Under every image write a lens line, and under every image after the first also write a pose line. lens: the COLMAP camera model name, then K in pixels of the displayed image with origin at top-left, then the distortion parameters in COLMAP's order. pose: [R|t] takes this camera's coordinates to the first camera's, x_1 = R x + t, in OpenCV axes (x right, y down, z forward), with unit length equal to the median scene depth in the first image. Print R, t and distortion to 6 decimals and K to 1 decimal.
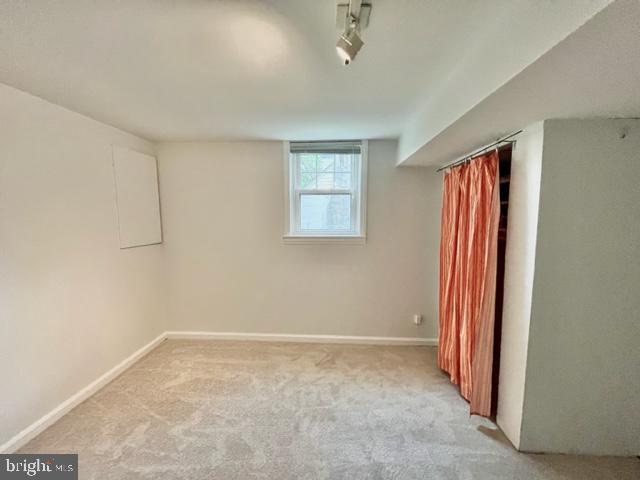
lens RADIAL K [[257.8, 0, 320.3], [0, 257.8, 240.5], [0, 0, 1]] dist [-0.007166, -0.000218]
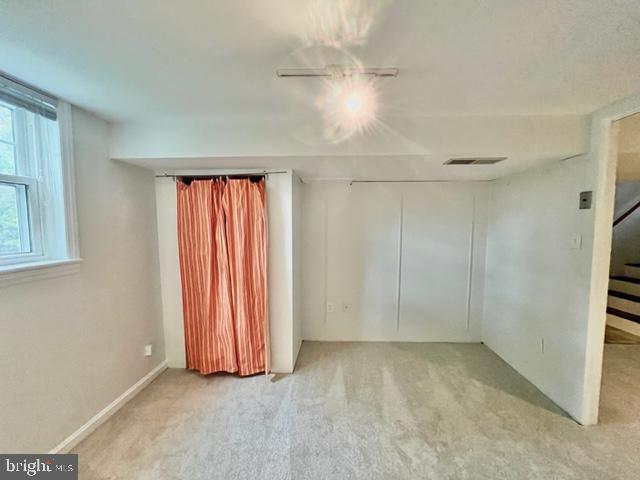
lens RADIAL K [[257.8, 0, 322.5], [0, 257.8, 241.4], [0, 0, 1]] dist [-0.007166, -0.000218]
pose [[-0.008406, -0.065965, 0.997787, -0.482927], [0.093134, 0.993433, 0.066462, -0.049780], [-0.995618, 0.093486, -0.002208, 0.461958]]
